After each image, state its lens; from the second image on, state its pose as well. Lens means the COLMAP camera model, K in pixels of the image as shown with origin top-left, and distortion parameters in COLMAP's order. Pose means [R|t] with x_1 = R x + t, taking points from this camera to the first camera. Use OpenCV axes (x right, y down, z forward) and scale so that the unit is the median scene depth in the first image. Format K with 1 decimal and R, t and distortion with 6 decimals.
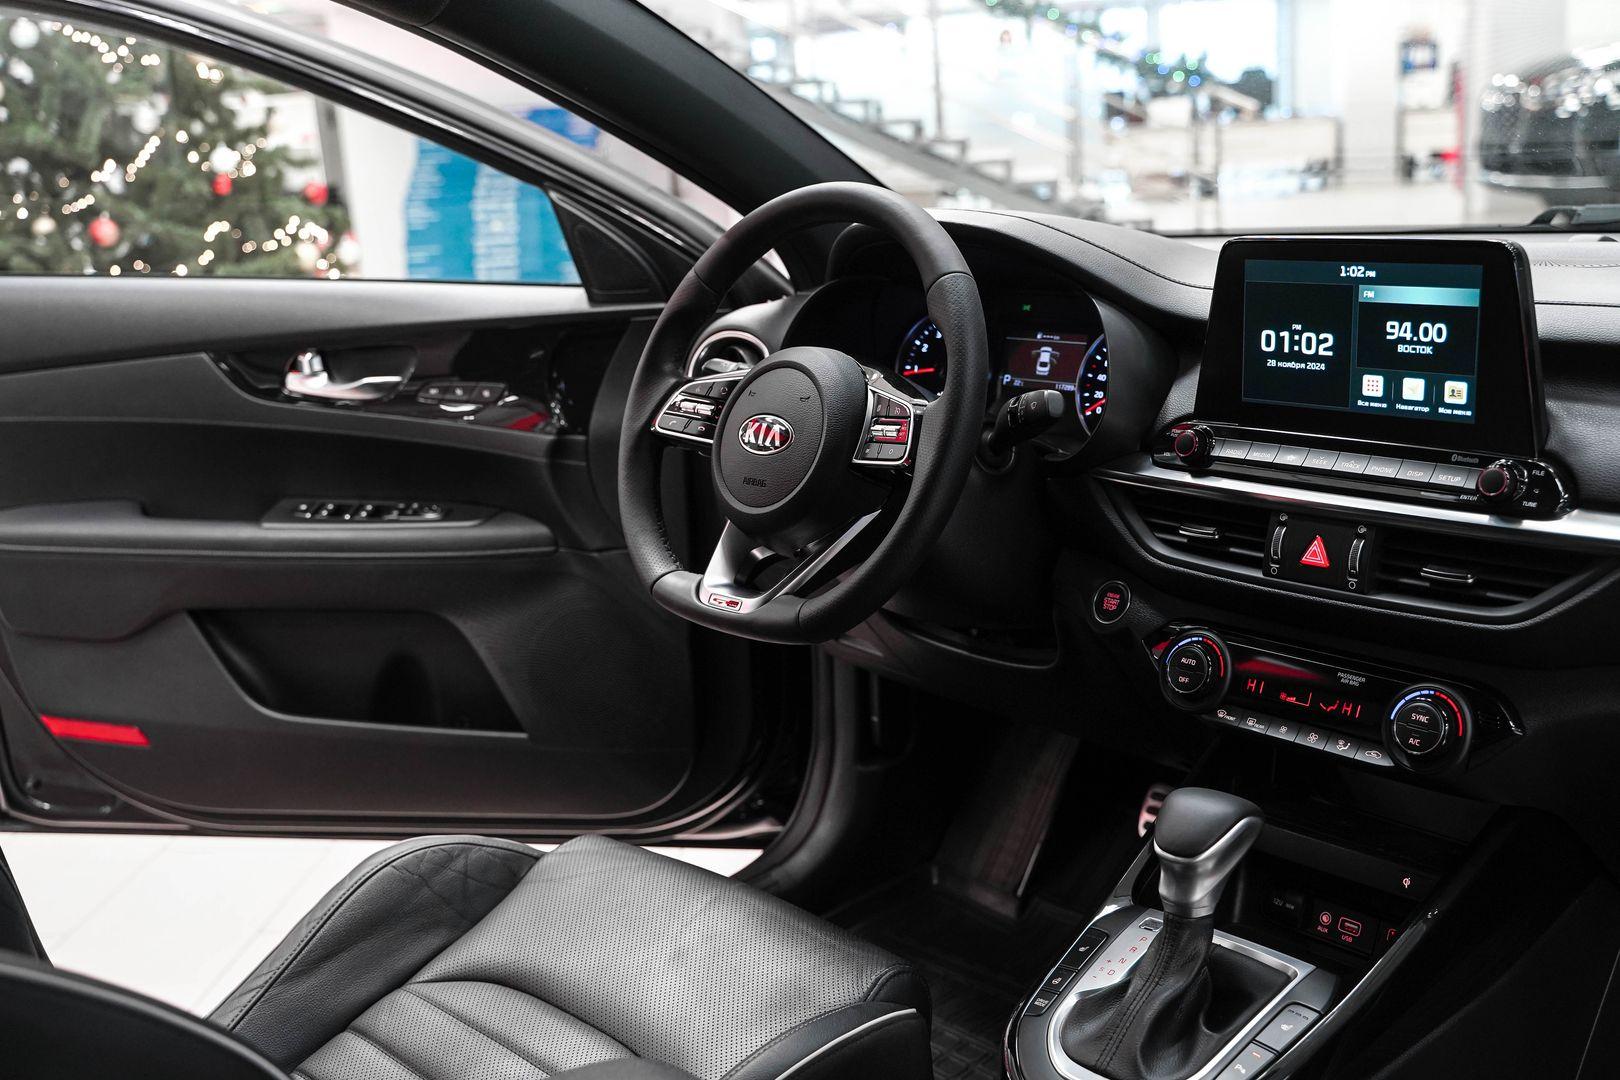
lens RADIAL K [[1741.4, 0, 801.9], [0, 1741.4, 537.9], [0, 0, 1]] dist [-0.030448, 0.056749]
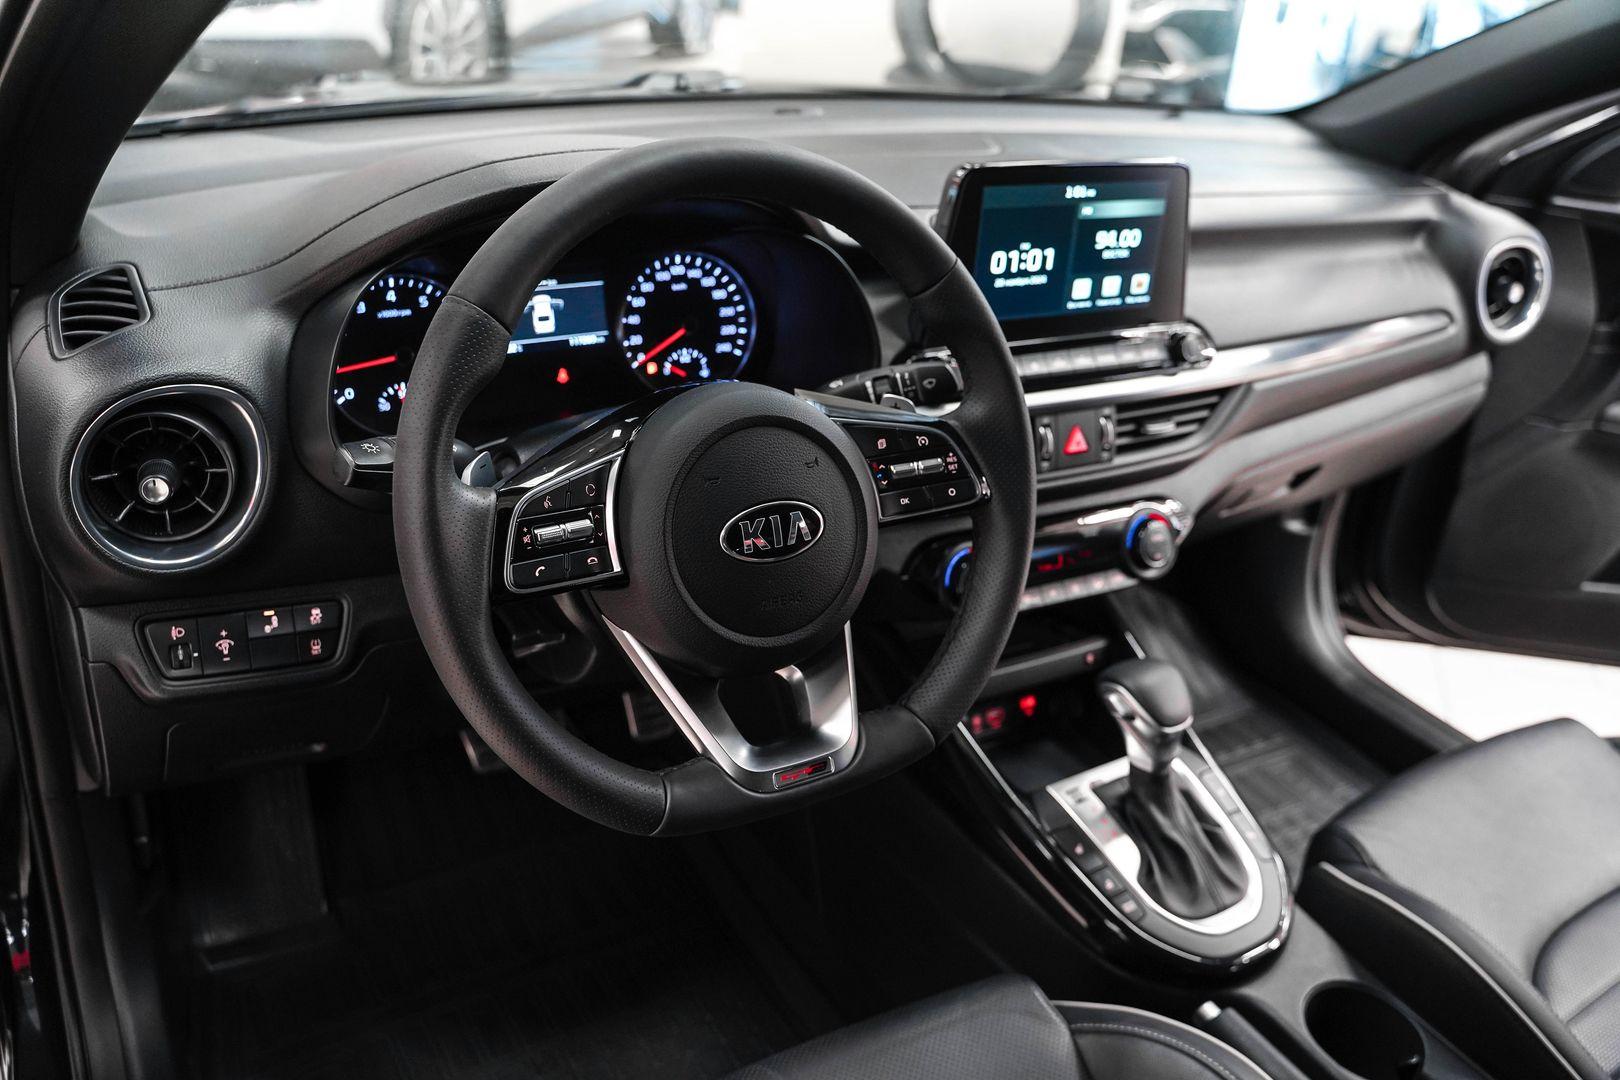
lens RADIAL K [[1322.4, 0, 817.0], [0, 1322.4, 538.5], [0, 0, 1]] dist [-0.124116, 0.103195]
pose [[0.194908, -0.382007, 0.903372, -0.512418], [0.136095, 0.922660, 0.360800, -0.252219], [-0.971334, 0.052622, 0.231824, 0.905312]]
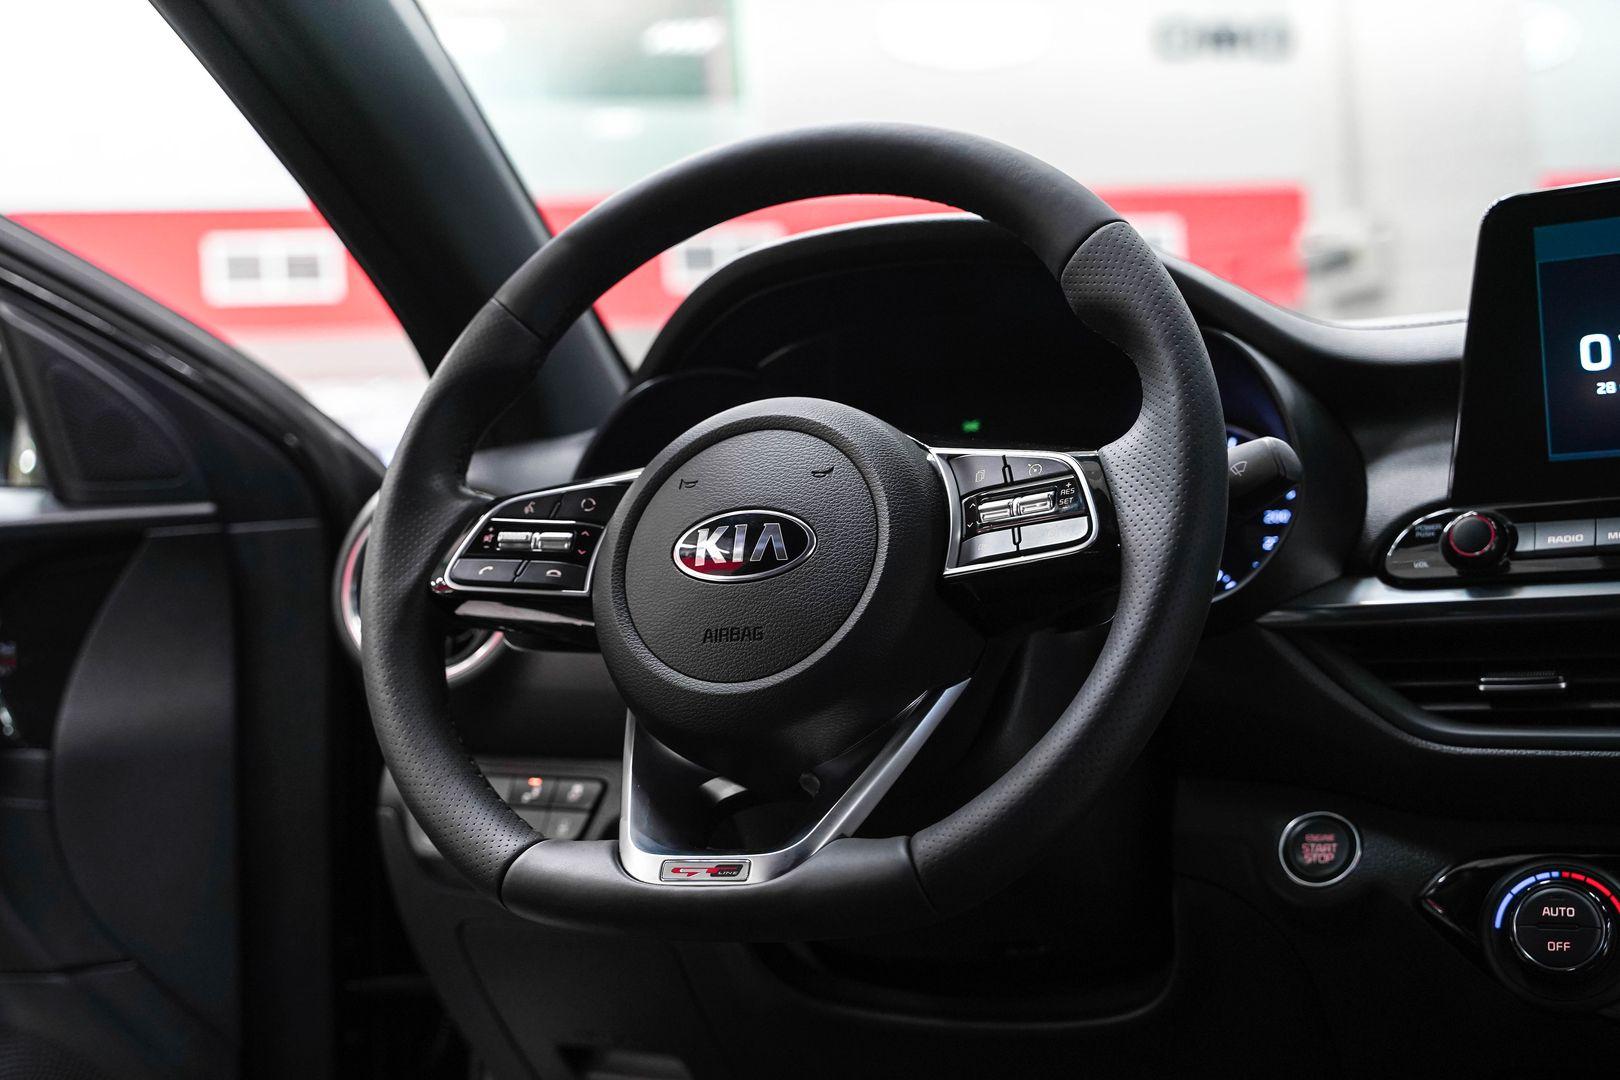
lens RADIAL K [[2174.8, 0, 806.9], [0, 2174.8, 510.5], [0, 0, 1]] dist [0.090582, 0.015123]
pose [[0.915103, 0.015389, 0.402926, -0.277752], [0.099947, 0.959430, -0.263638, 0.108805], [-0.390636, 0.281527, 0.876439, 0.442882]]
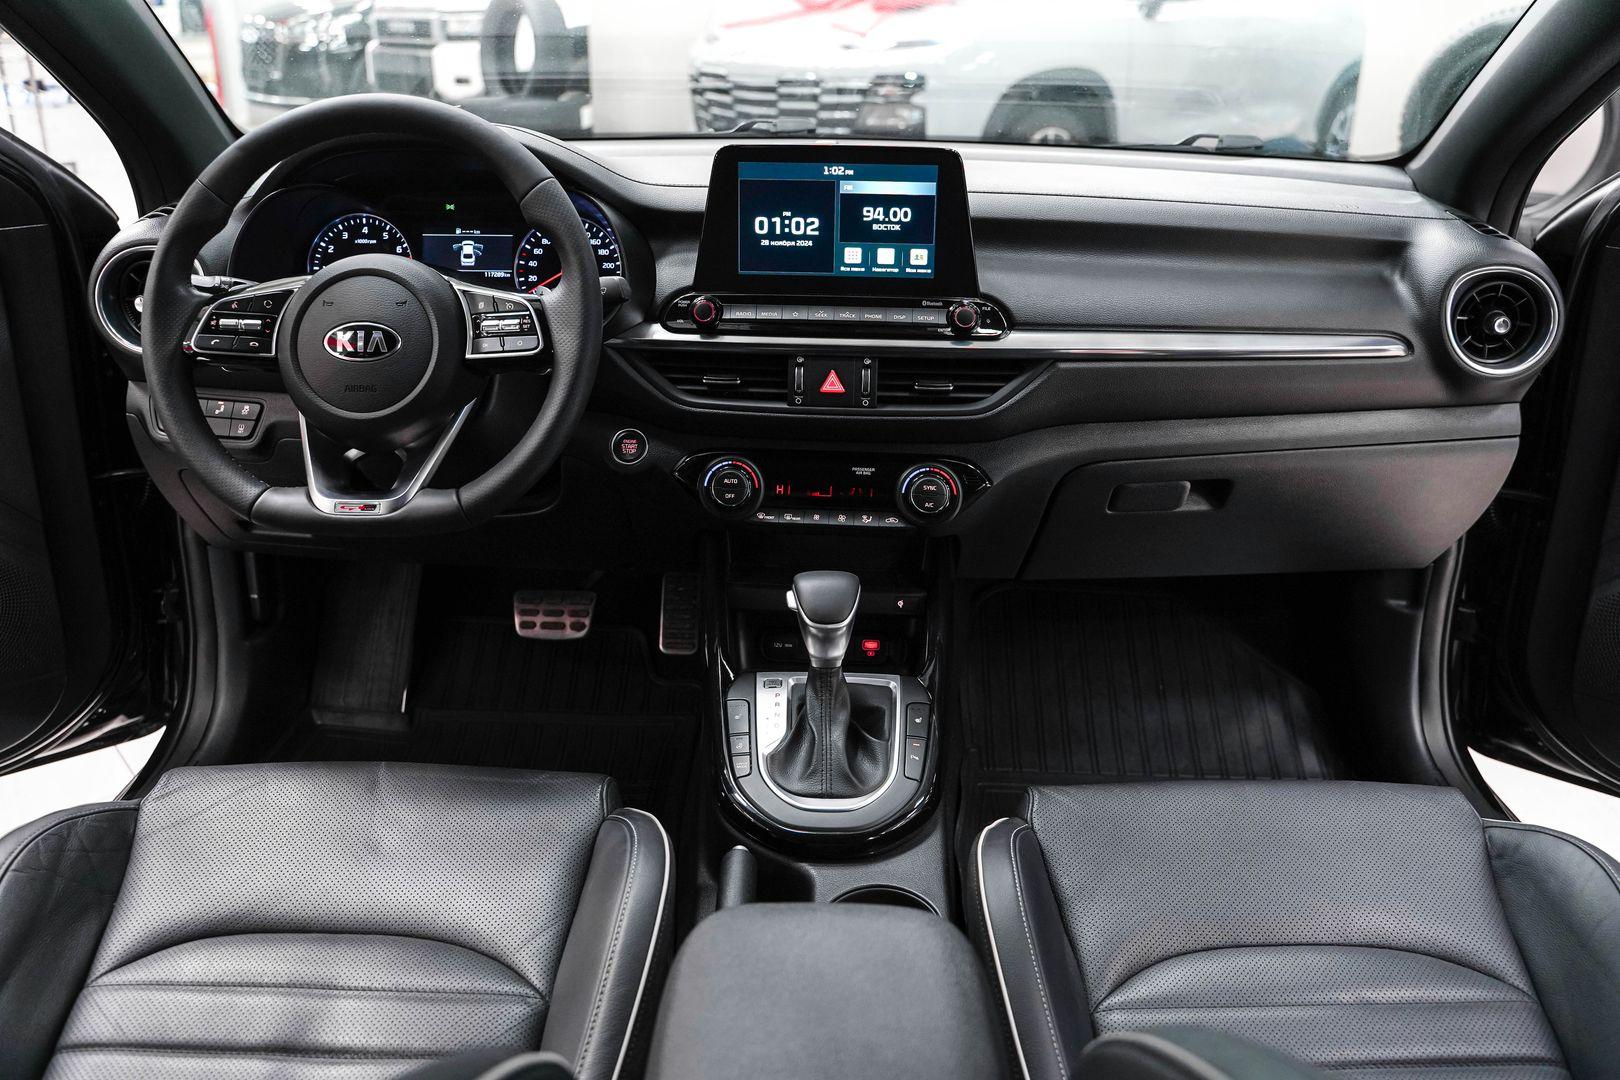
lens RADIAL K [[1304.8, 0, 811.1], [0, 1304.8, 524.4], [0, 0, 1]] dist [-0.114878, 0.073020]
pose [[0.683960, -0.203437, 0.700580, -0.414805], [0.116998, 0.978489, 0.169915, -0.053803], [-0.720076, -0.034249, 0.693049, 0.289218]]
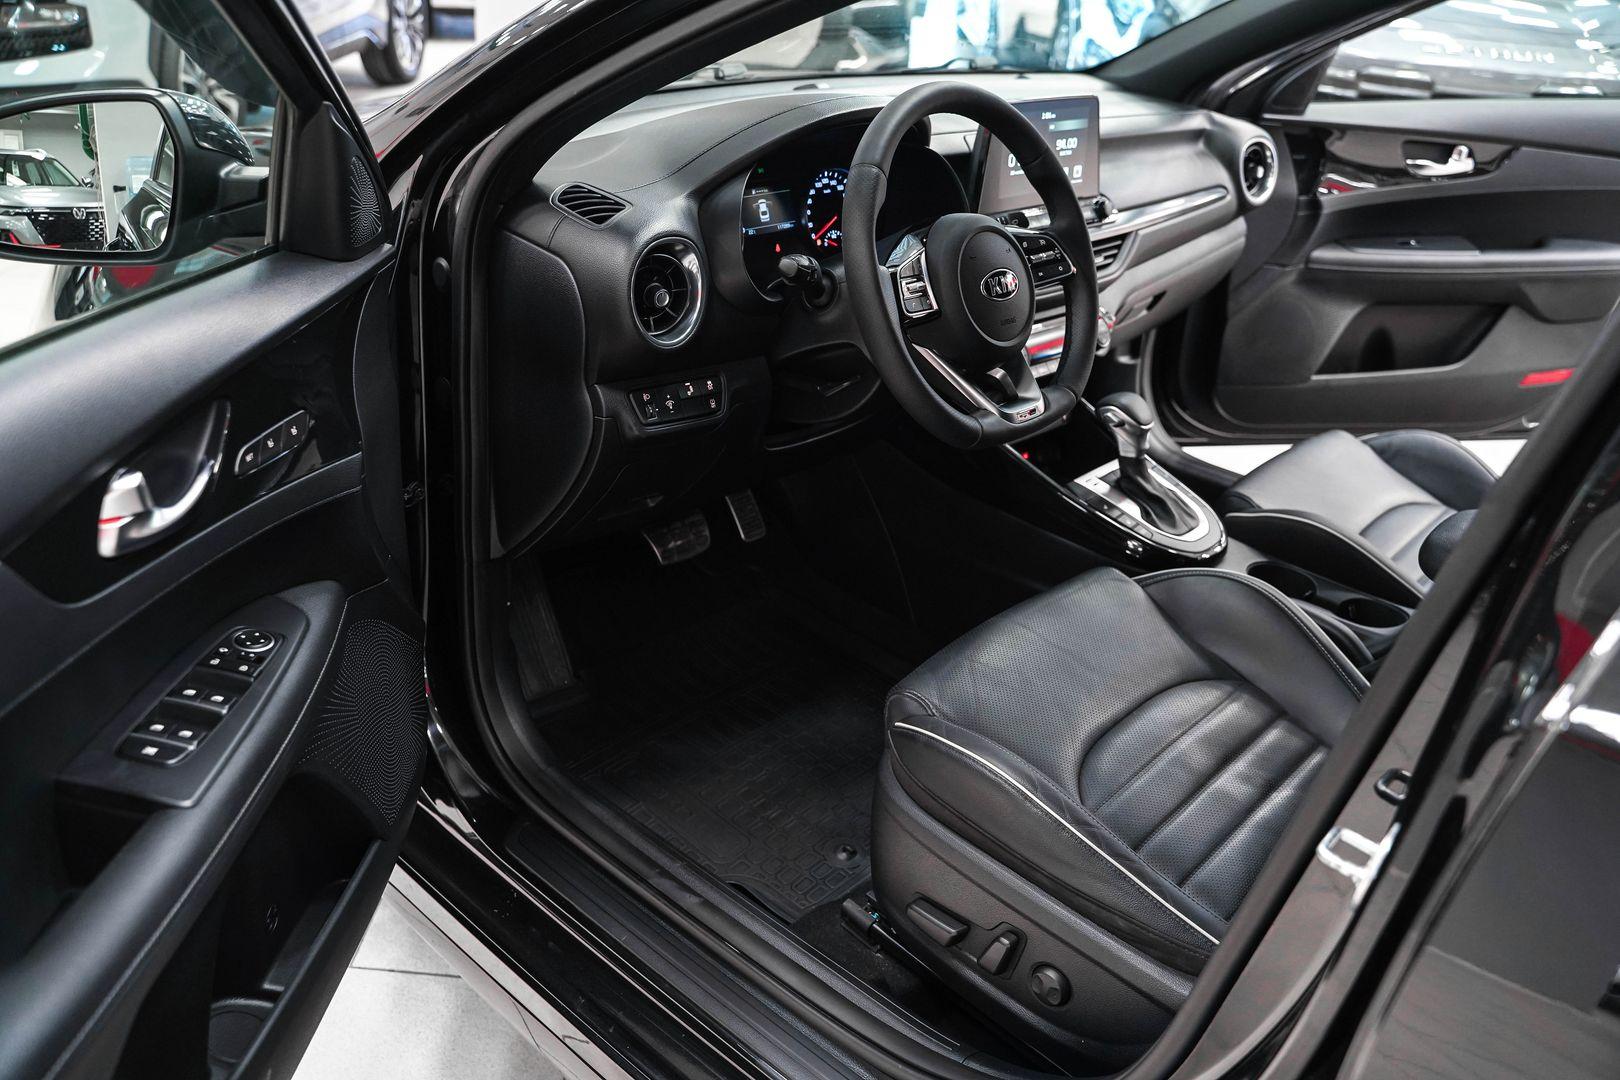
lens RADIAL K [[1322.4, 0, 817.0], [0, 1322.4, 538.5], [0, 0, 1]] dist [-0.124116, 0.103195]
pose [[-0.075257, -0.383615, 0.920422, -1.035475], [0.186066, 0.901426, 0.390911, -0.310716], [-0.979651, 0.200678, 0.003538, 1.226327]]
